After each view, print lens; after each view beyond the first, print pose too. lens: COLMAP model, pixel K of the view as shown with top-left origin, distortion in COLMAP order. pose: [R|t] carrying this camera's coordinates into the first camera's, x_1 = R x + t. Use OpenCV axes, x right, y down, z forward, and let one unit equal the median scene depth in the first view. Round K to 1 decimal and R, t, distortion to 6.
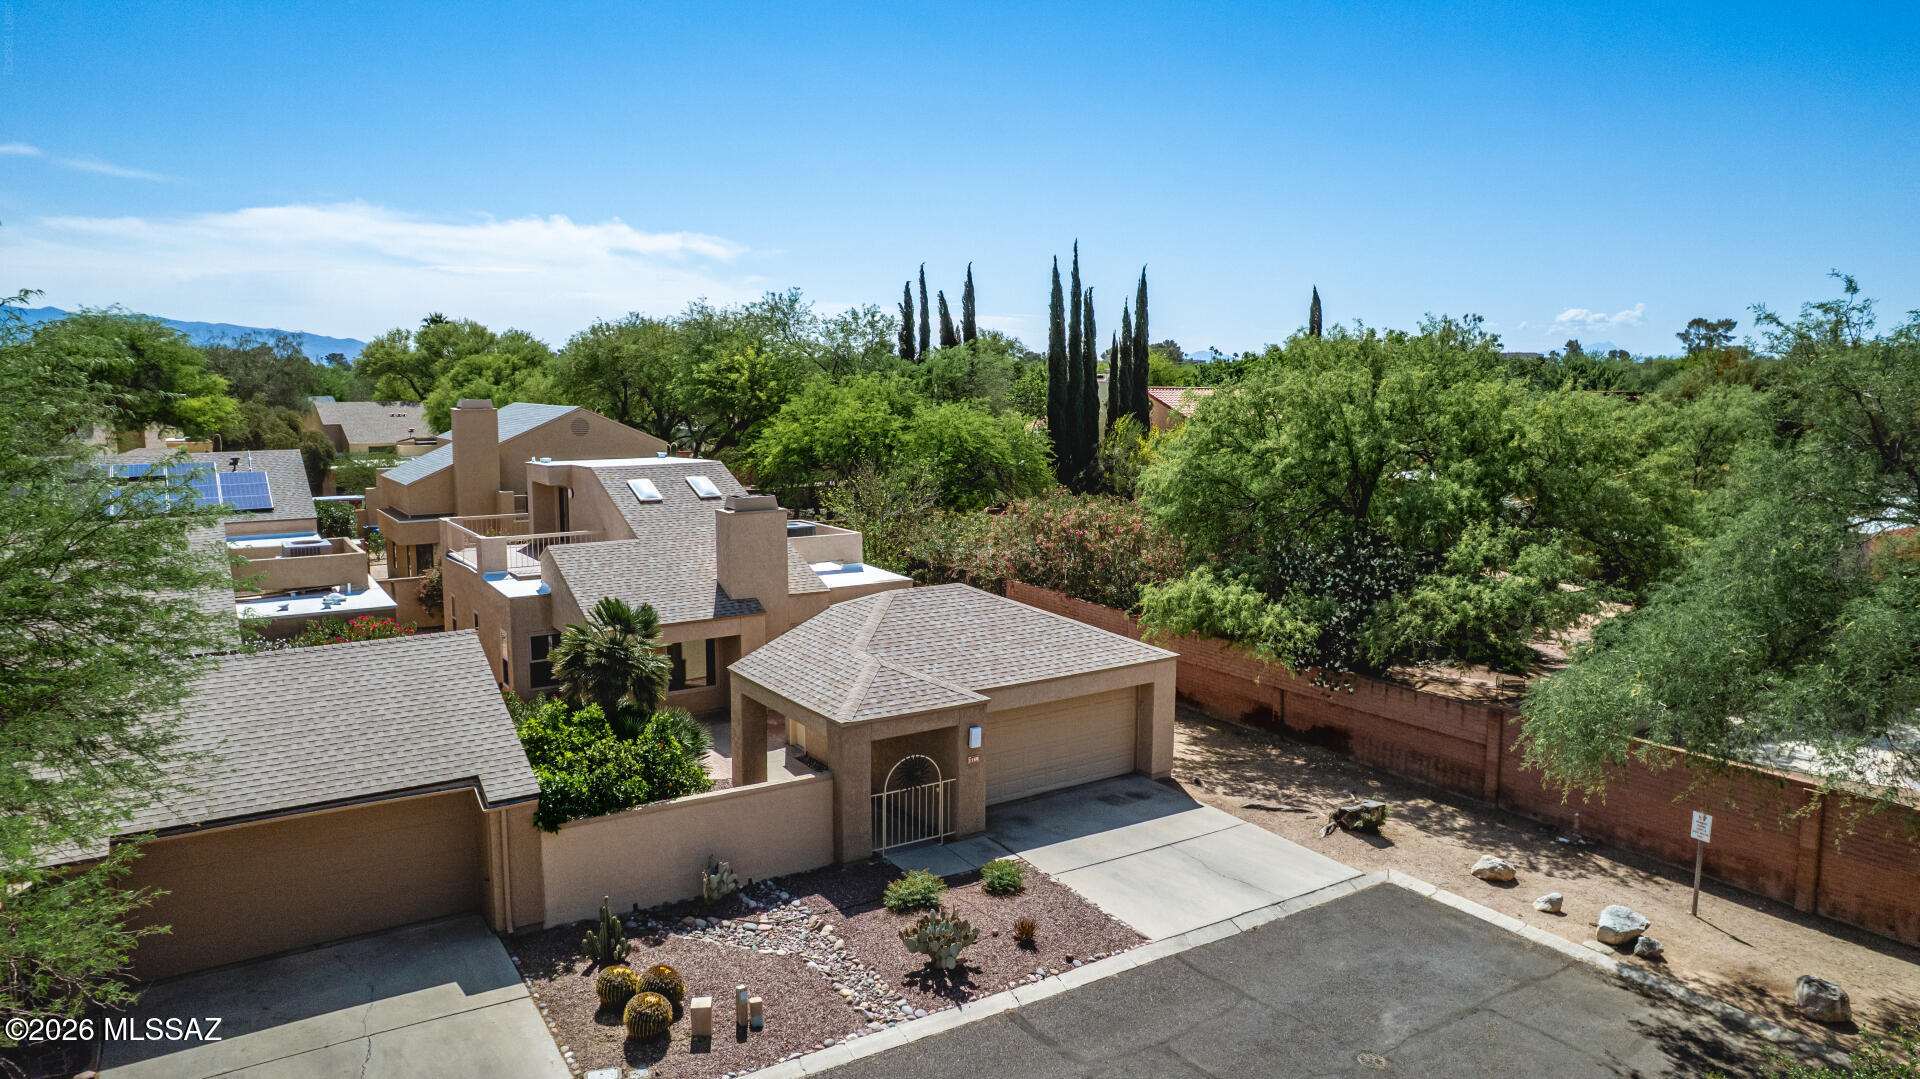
lens RADIAL K [[1229.8, 0, 957.3], [0, 1229.8, 530.4], [0, 0, 1]] dist [-0.074531, 0.072034]
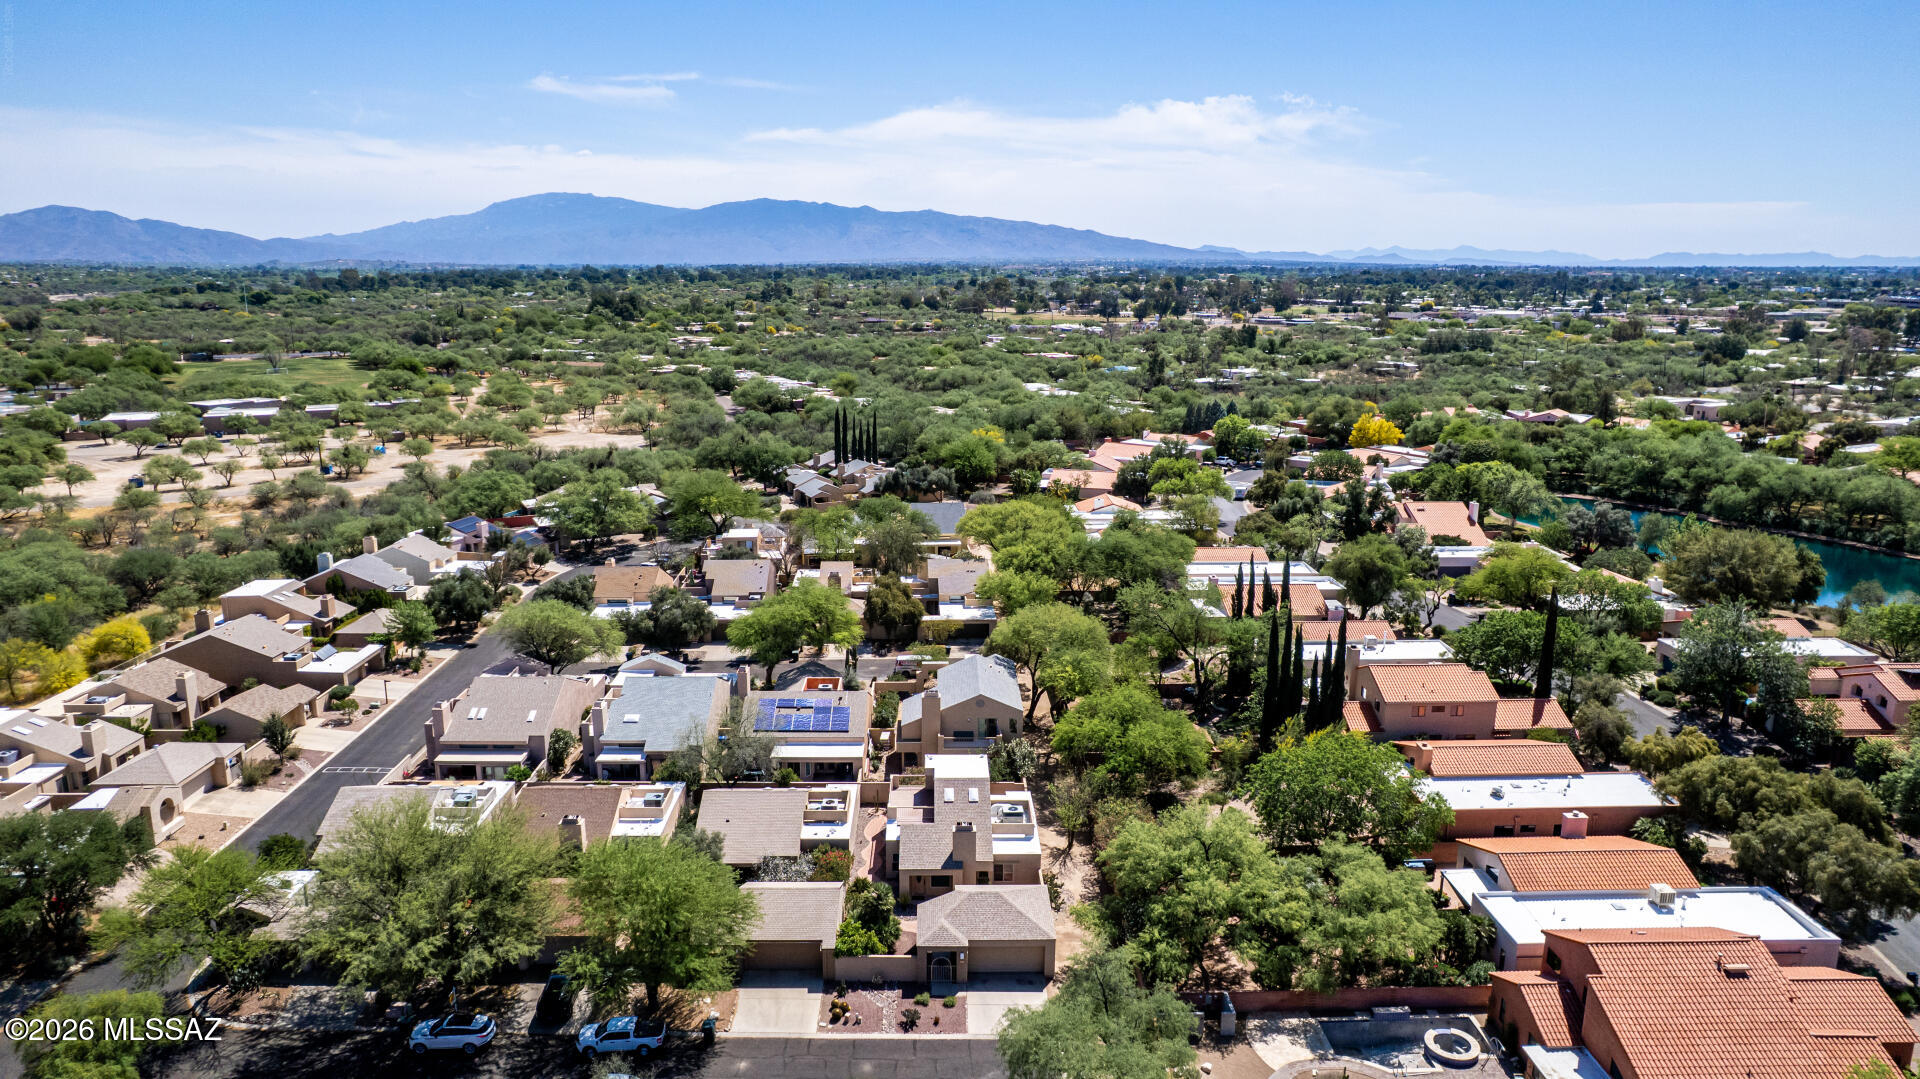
lens RADIAL K [[1229.8, 0, 957.3], [0, 1229.8, 530.4], [0, 0, 1]] dist [-0.074531, 0.072034]
pose [[0.843781, 0.116780, -0.523827, 1.582201], [-0.070295, 0.991679, 0.107850, -1.313348], [0.532063, -0.054179, 0.844969, -1.710939]]
